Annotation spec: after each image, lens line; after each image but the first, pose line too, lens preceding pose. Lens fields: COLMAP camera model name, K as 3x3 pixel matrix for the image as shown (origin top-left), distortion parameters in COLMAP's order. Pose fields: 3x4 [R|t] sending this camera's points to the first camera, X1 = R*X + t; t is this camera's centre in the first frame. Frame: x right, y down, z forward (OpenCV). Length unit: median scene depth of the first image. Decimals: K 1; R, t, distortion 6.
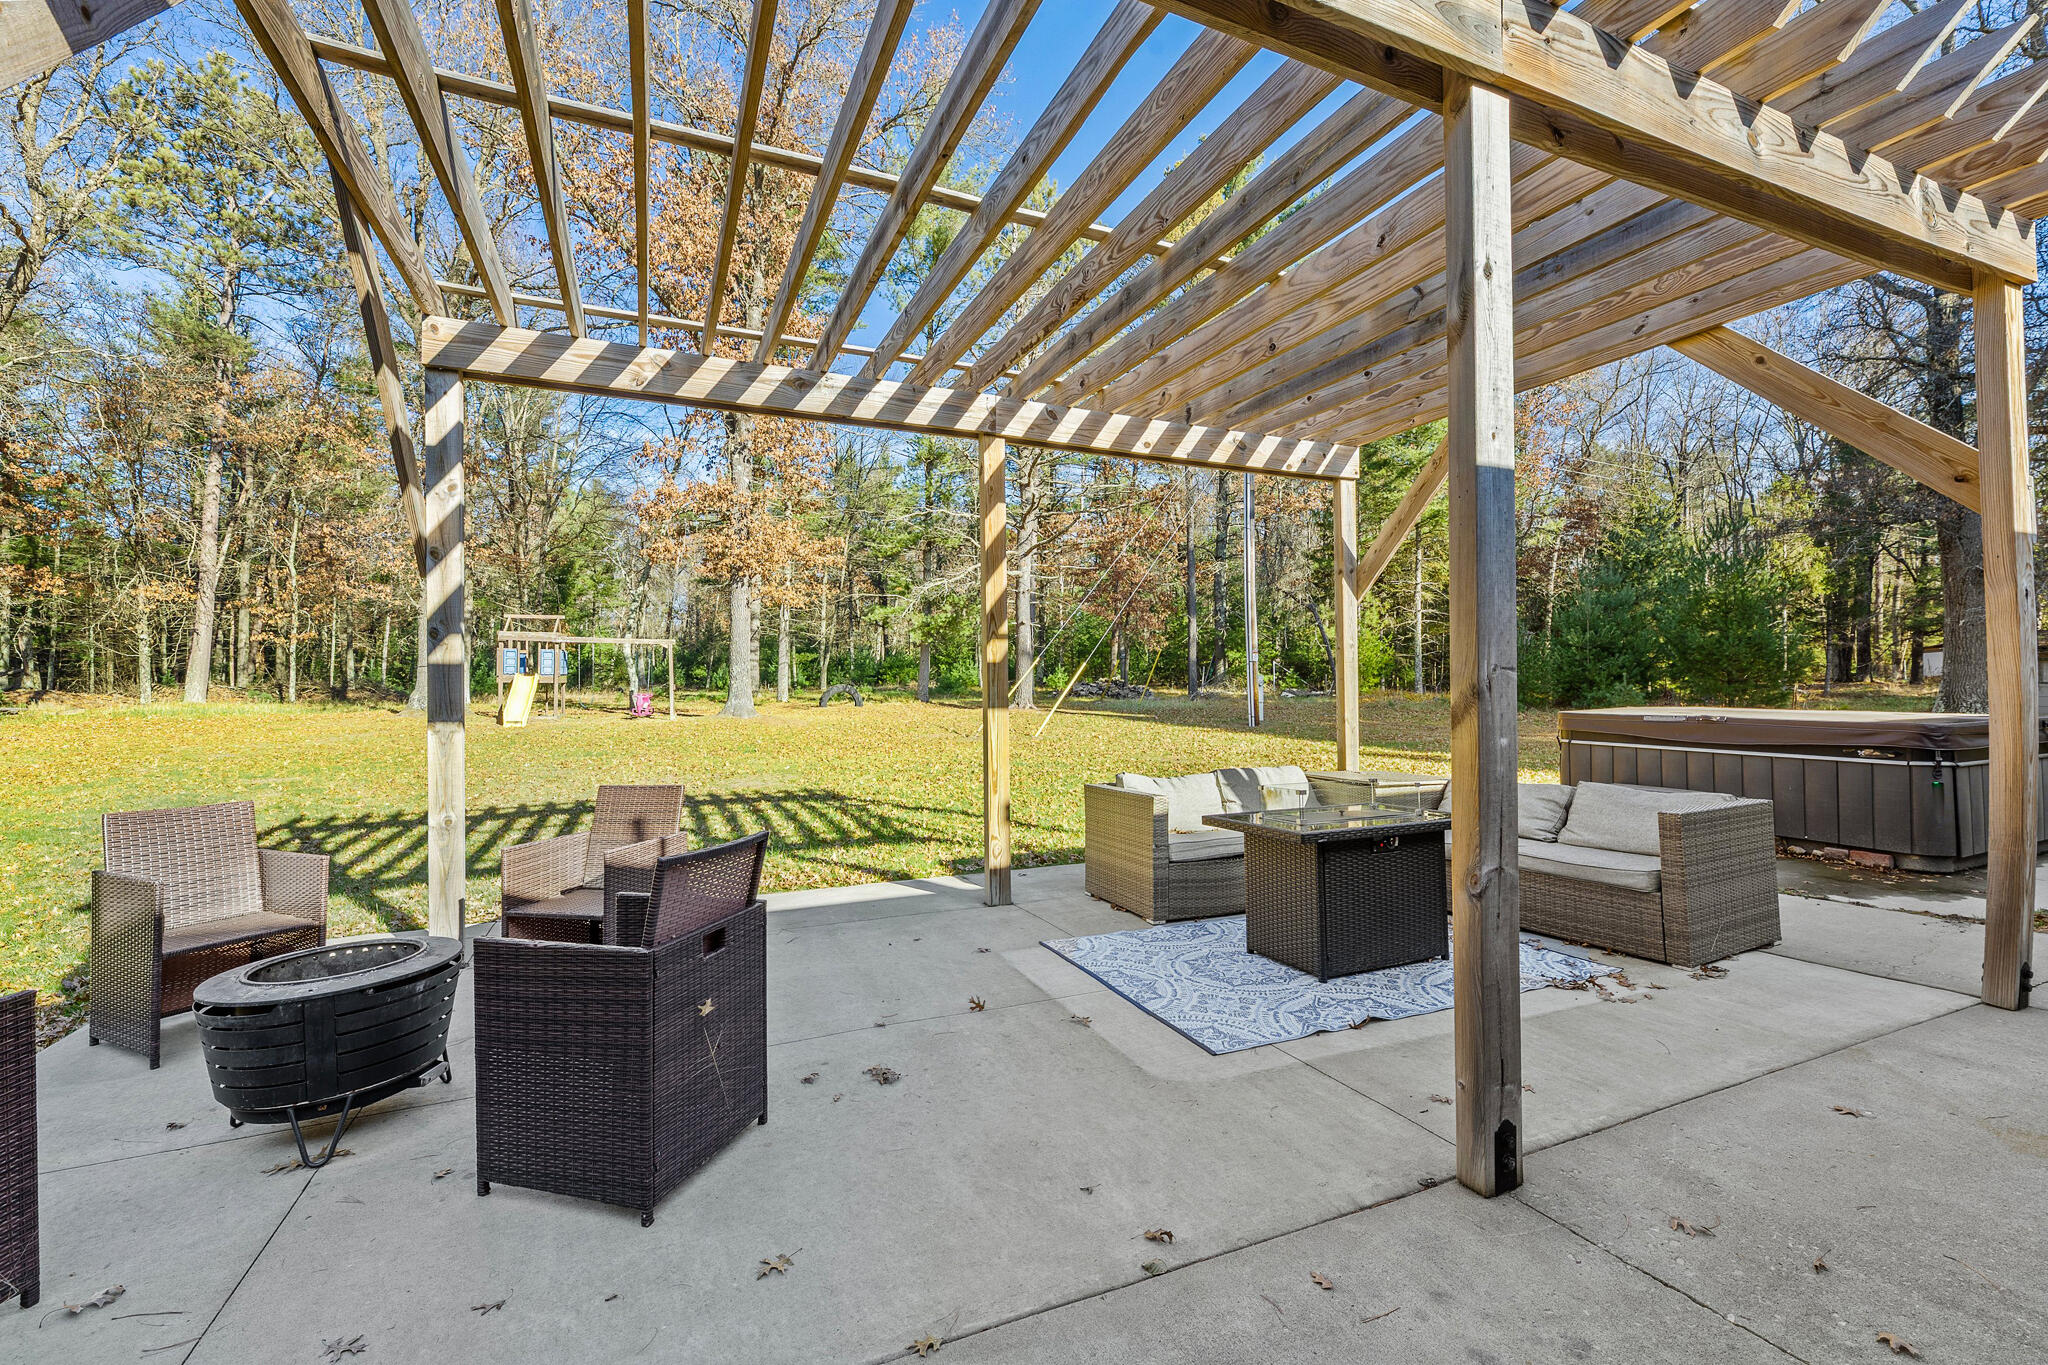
lens RADIAL K [[849.1, 0, 1023.7], [0, 849.1, 670.4], [0, 0, 1]] dist [-0.000352, -0.000131]
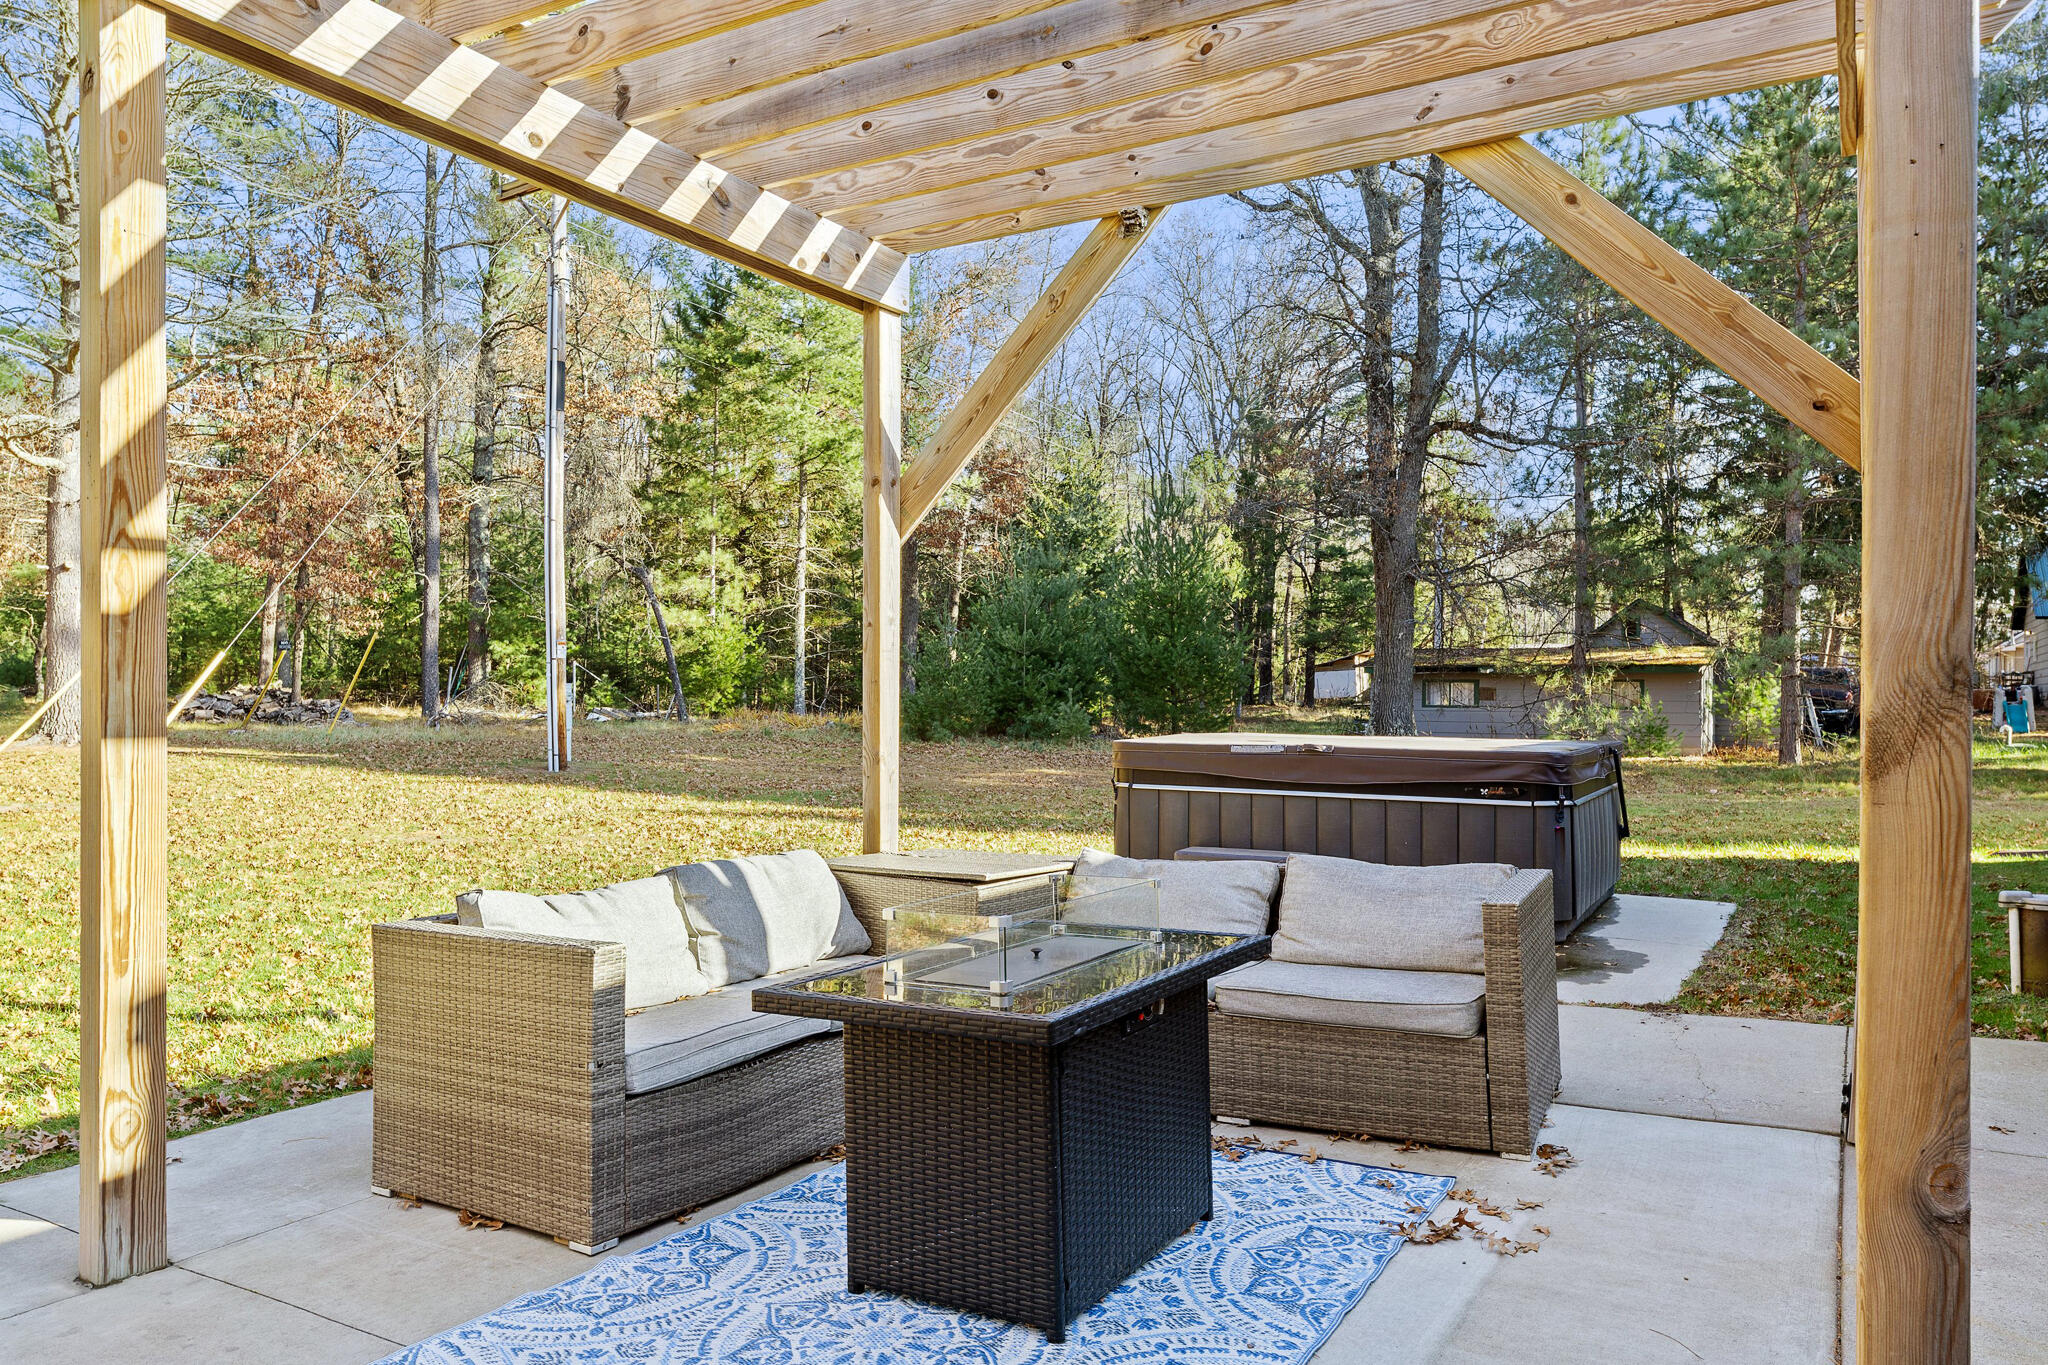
lens RADIAL K [[1365.3, 0, 1026.1], [0, 1365.3, 691.9], [0, 0, 1]] dist [-0.001488, -0.001466]
pose [[0.811296, 0.013926, 0.584470, -0.055706], [-0.019133, 0.999813, 0.002737, 0.013230], [-0.584323, -0.013403, 0.811410, 0.265579]]
